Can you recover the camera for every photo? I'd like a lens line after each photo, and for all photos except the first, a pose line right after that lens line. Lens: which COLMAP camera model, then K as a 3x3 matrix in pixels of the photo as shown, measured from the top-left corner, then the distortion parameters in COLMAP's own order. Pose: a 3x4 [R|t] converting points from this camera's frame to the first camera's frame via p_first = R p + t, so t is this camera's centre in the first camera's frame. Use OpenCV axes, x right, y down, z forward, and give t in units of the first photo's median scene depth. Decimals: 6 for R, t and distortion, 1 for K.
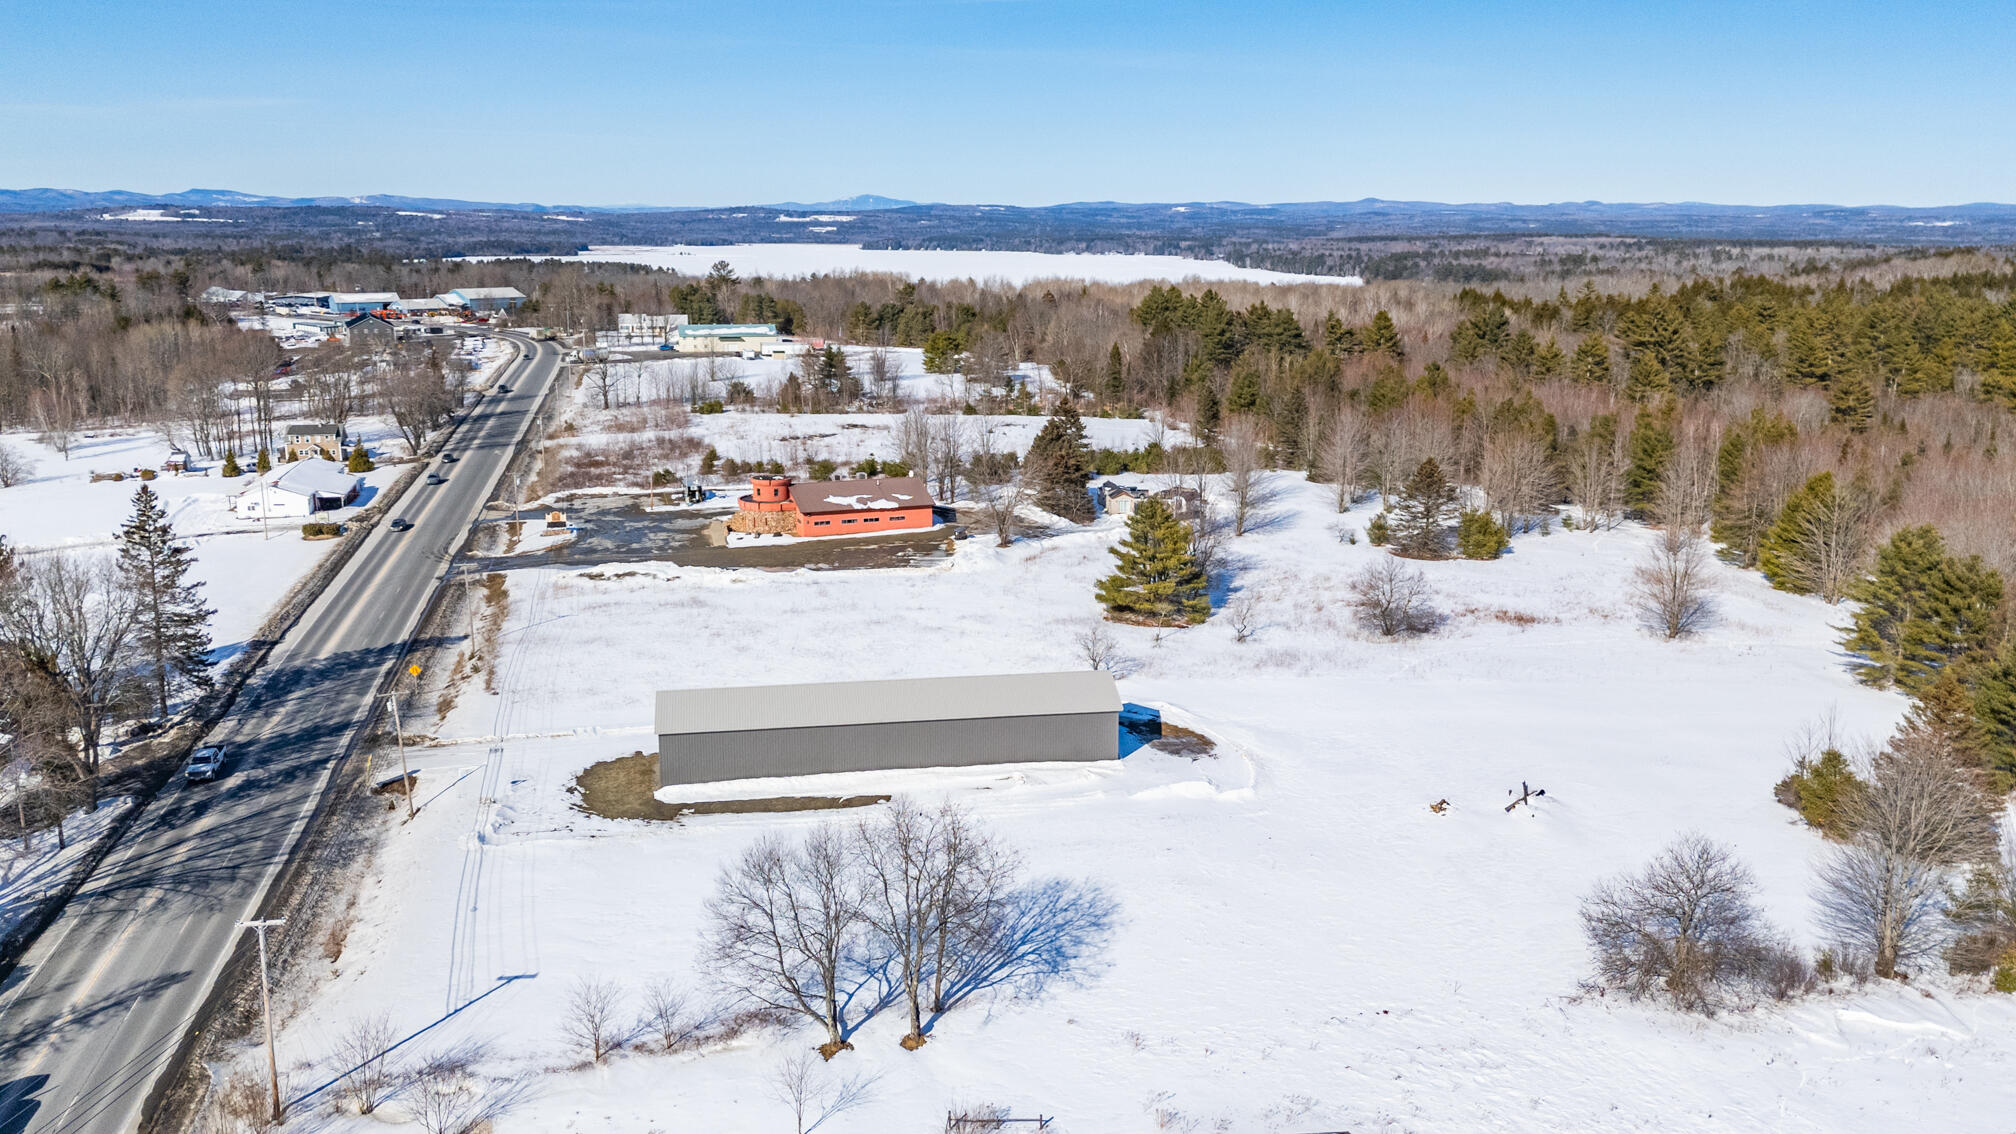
lens RADIAL K [[1464.9, 0, 1008.0], [0, 1464.9, 567.0], [0, 0, 1]] dist [0.044698, -0.006709]
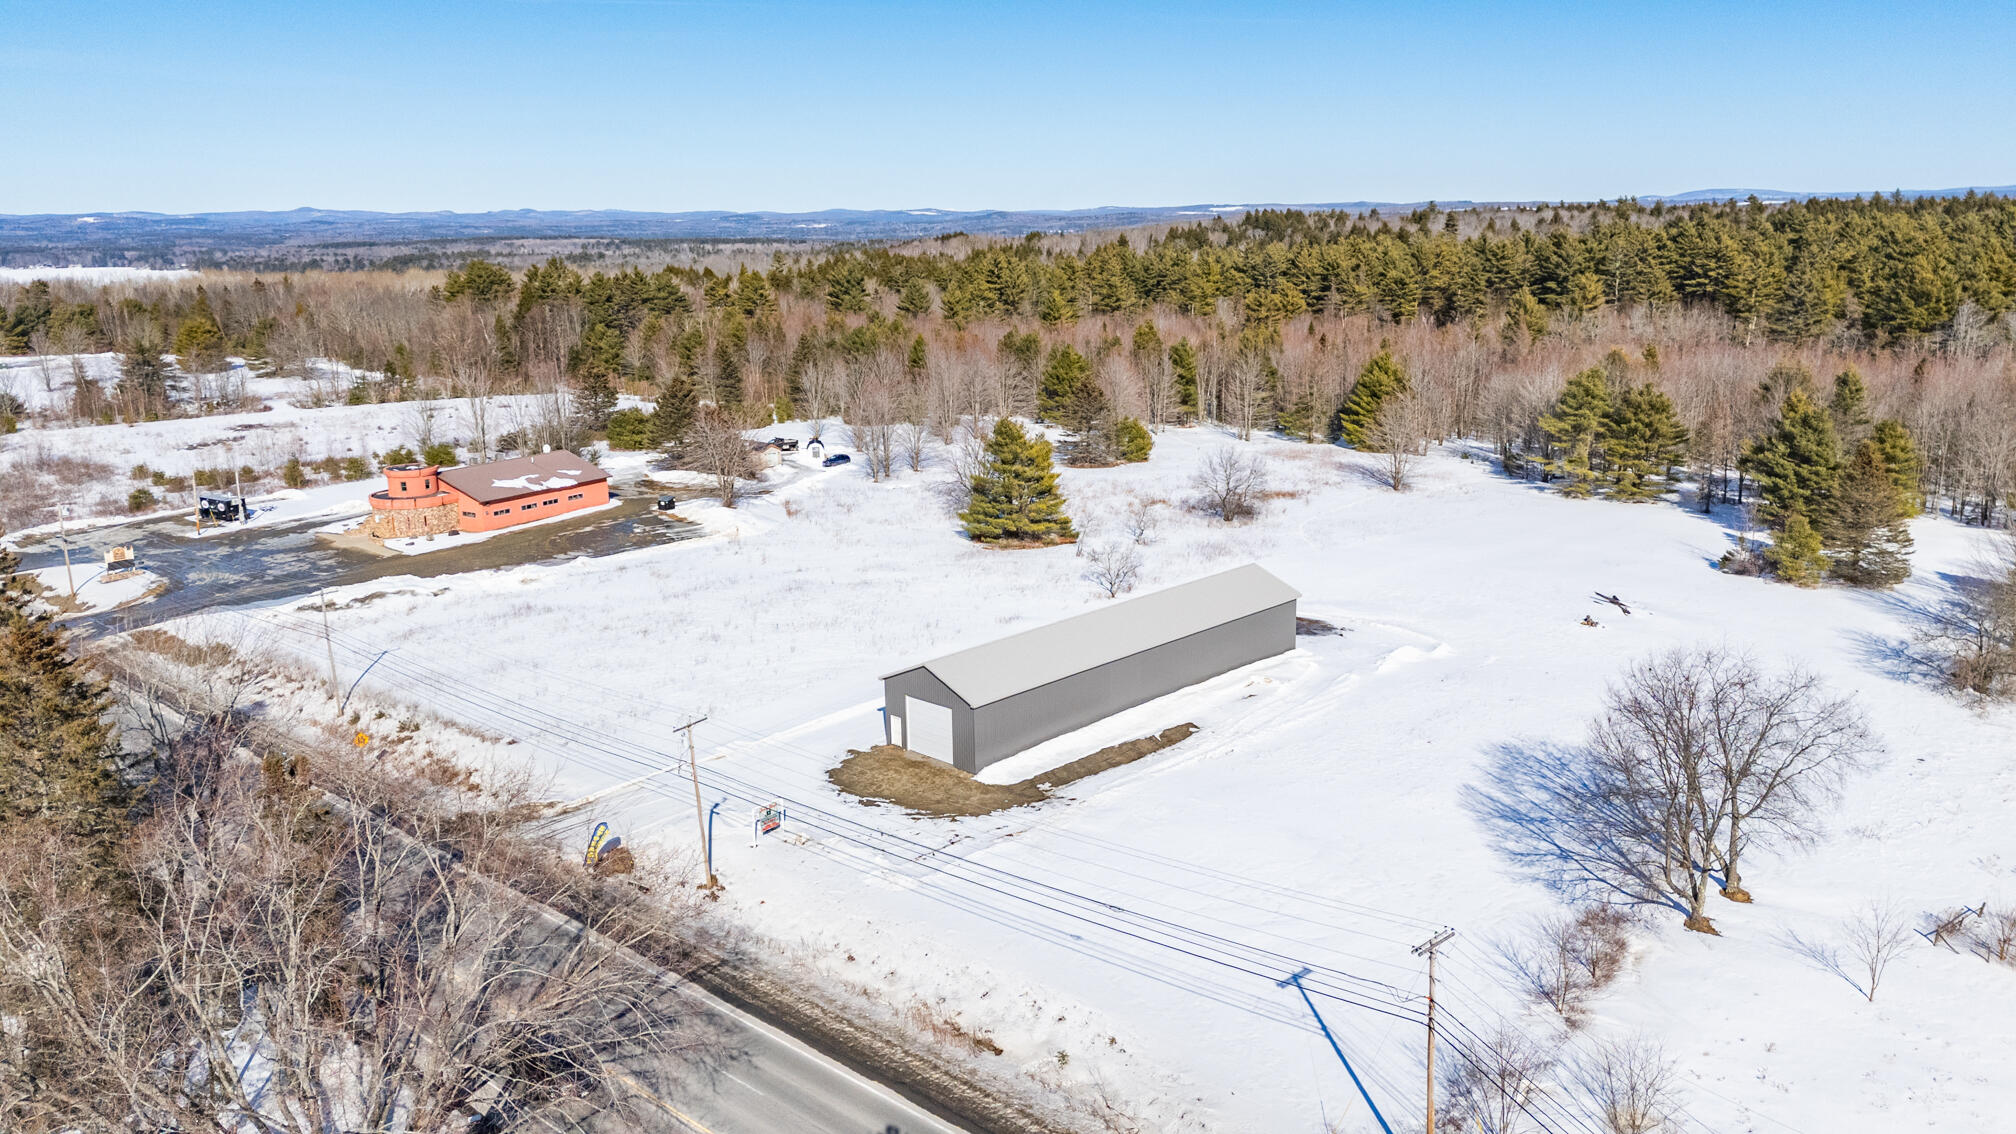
lens RADIAL K [[1464.9, 0, 1008.0], [0, 1464.9, 567.0], [0, 0, 1]] dist [0.044698, -0.006709]
pose [[0.829226, -0.157165, 0.536362, -0.608709], [0.155791, 0.986611, 0.048243, 0.006843], [-0.536763, 0.043556, 0.842608, 0.316915]]
